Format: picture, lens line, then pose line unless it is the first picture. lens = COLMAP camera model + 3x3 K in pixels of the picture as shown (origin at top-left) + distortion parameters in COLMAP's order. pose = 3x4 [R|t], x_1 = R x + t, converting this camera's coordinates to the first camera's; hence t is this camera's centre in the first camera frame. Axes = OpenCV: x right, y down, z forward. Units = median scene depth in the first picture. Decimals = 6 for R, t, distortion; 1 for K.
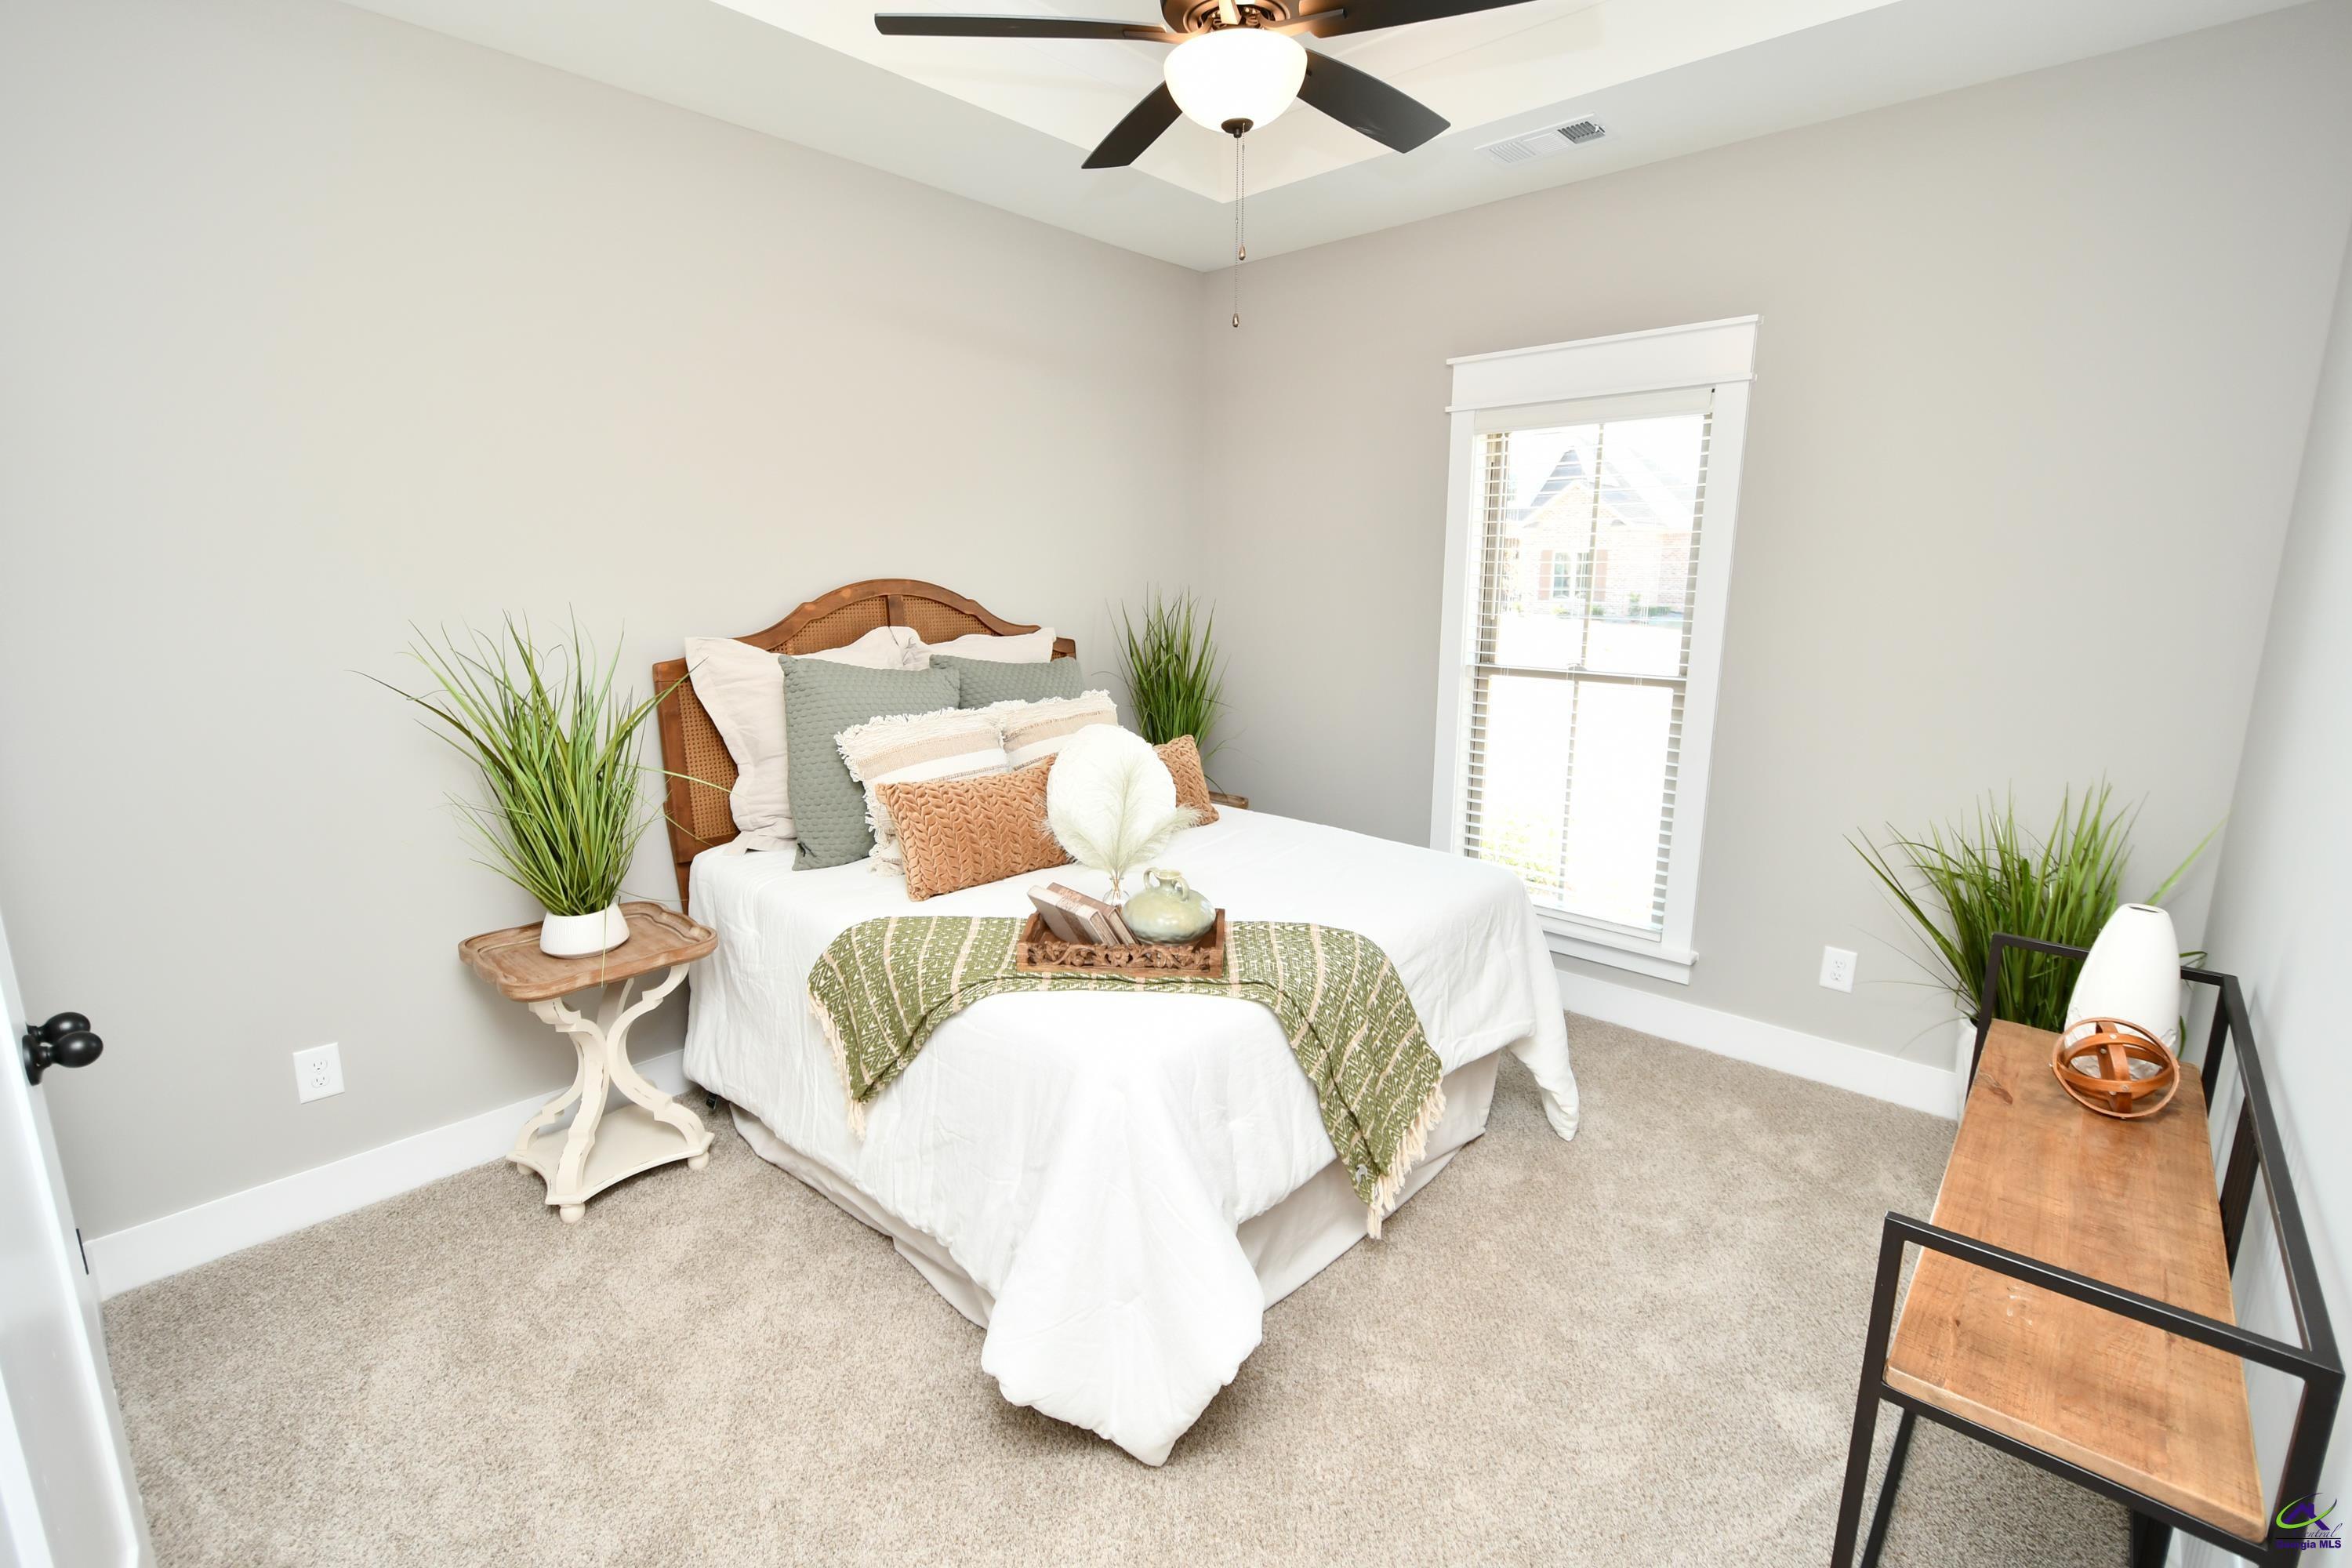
lens RADIAL K [[1019.5, 0, 1171.6], [0, 1019.5, 787.9], [0, 0, 1]] dist [-0.000327, -0.016841]
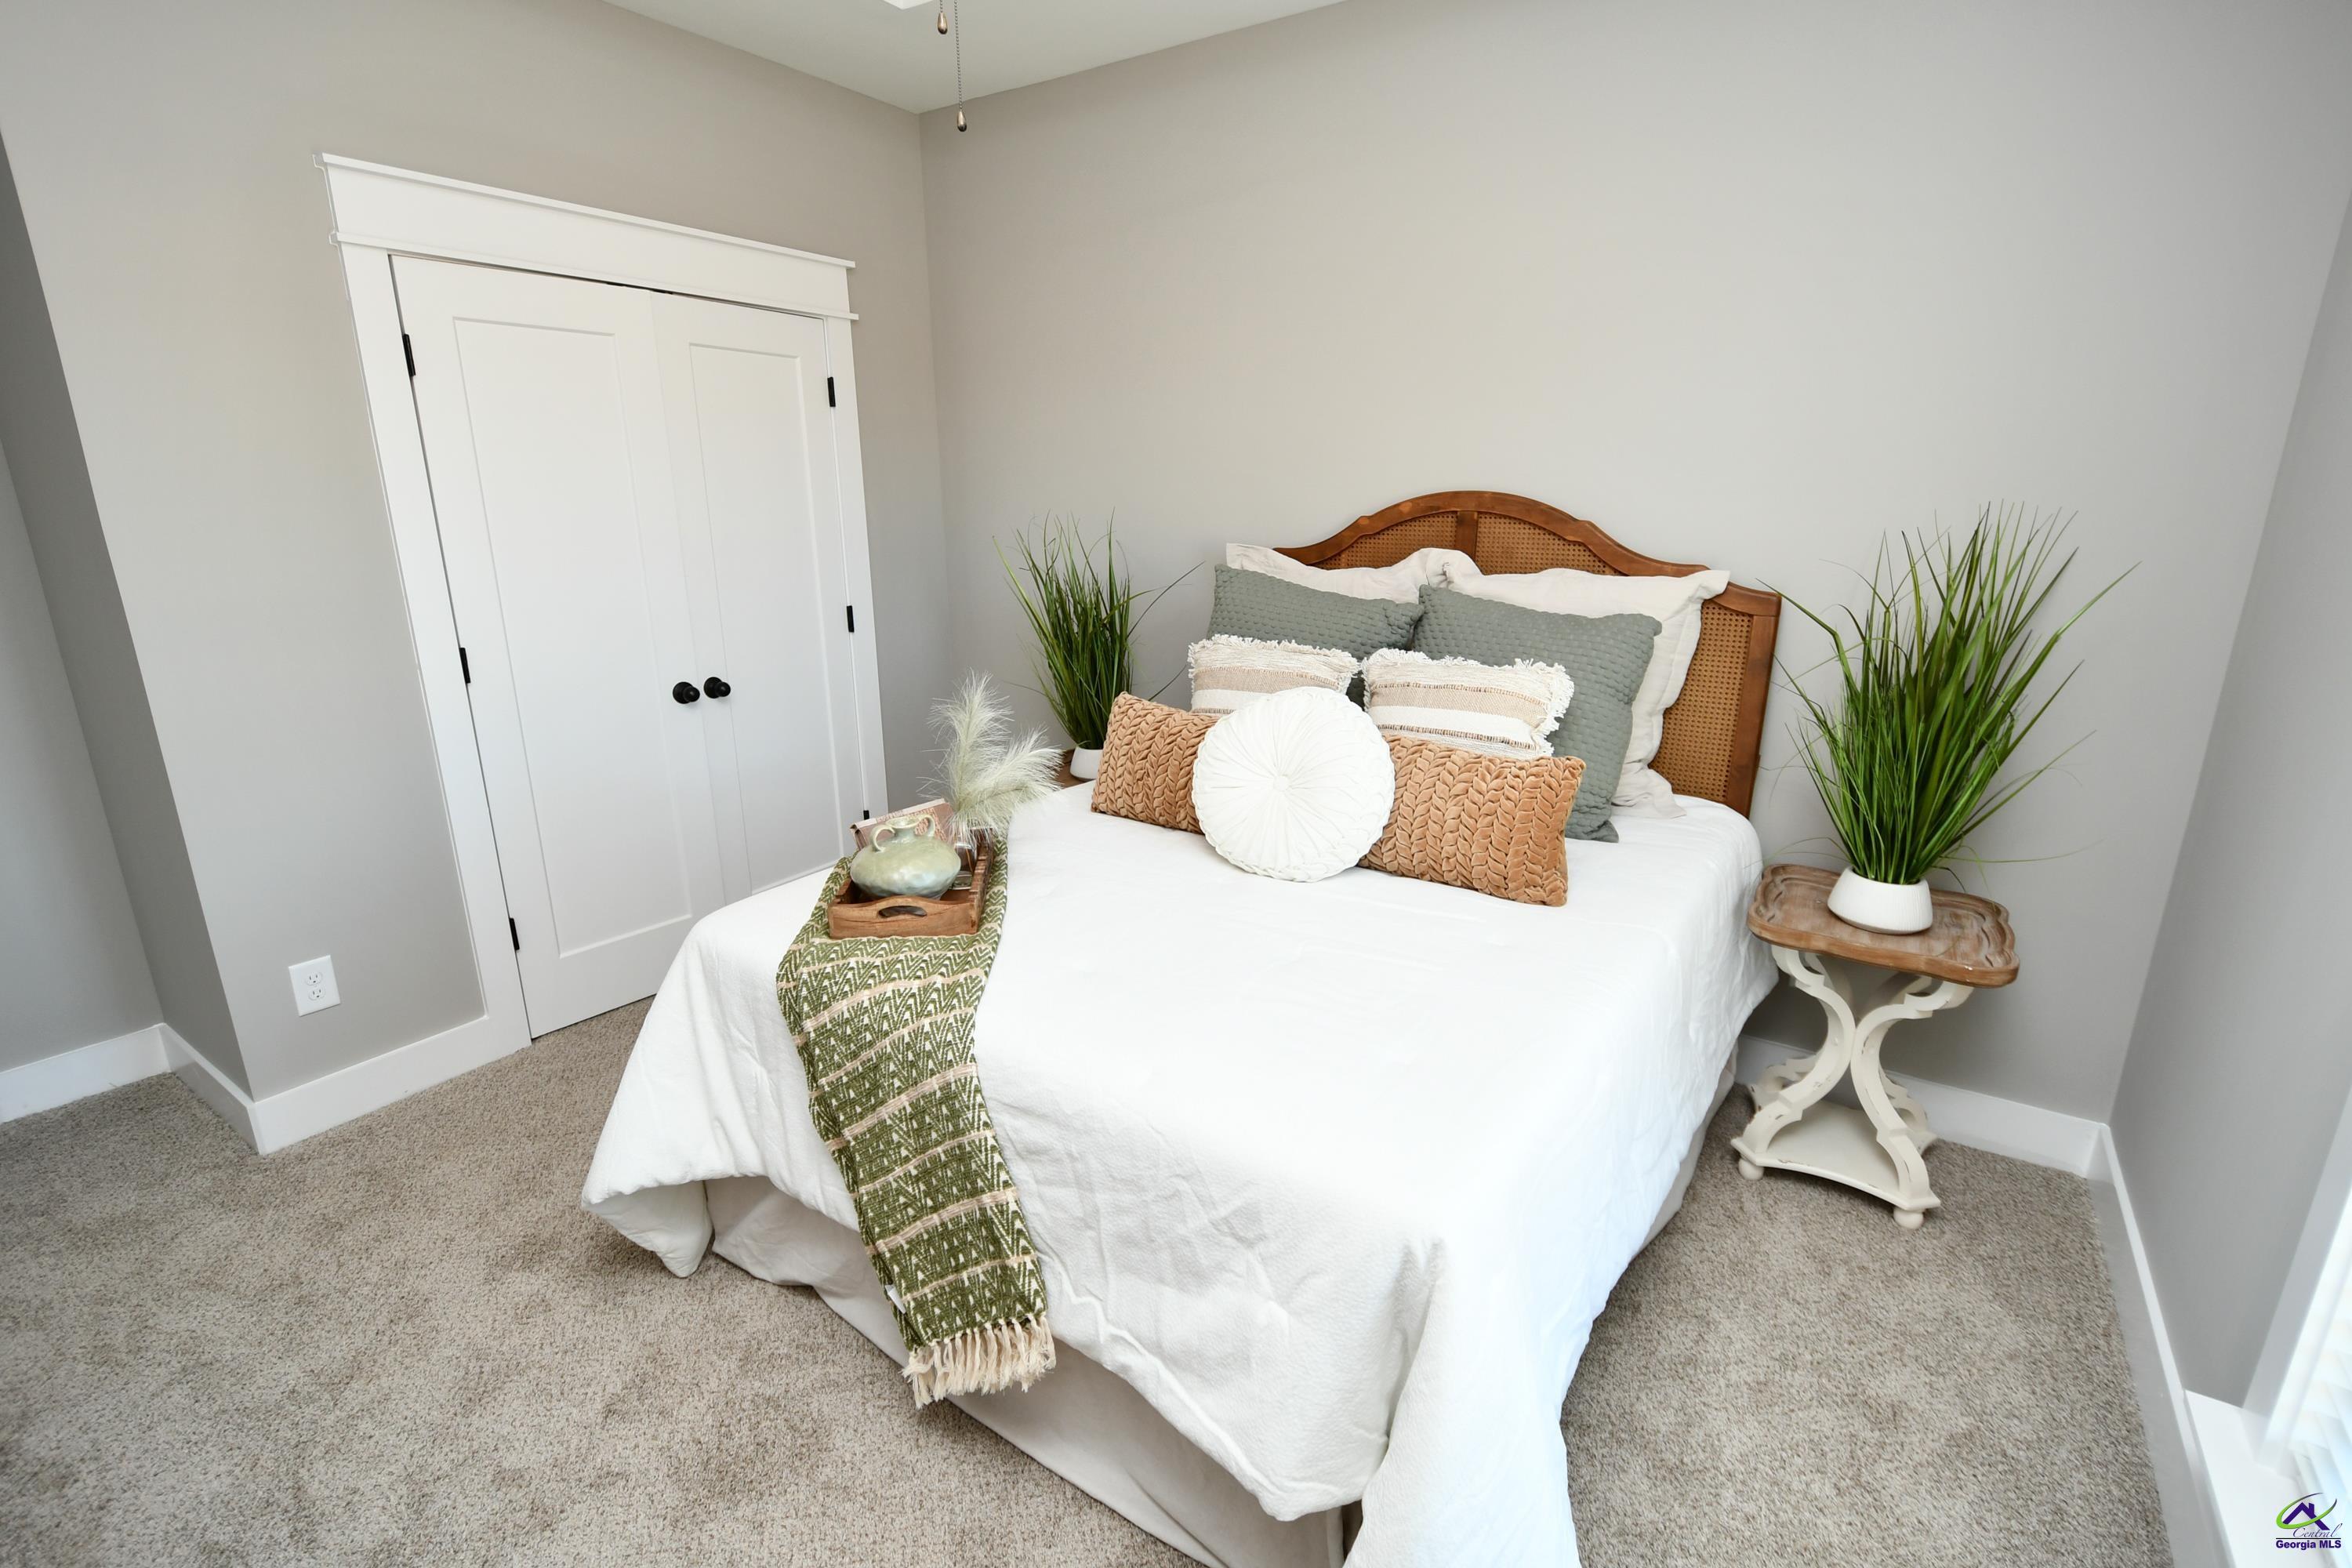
lens RADIAL K [[1089.1, 0, 1174.1], [0, 1089.1, 786.8], [0, 0, 1]] dist [0.001945, -0.000005]
pose [[0.158554, 0.261443, -0.952107, 0.512713], [-0.200829, 0.952687, 0.228158, -0.117955], [0.966710, 0.155035, 0.203557, 0.567358]]
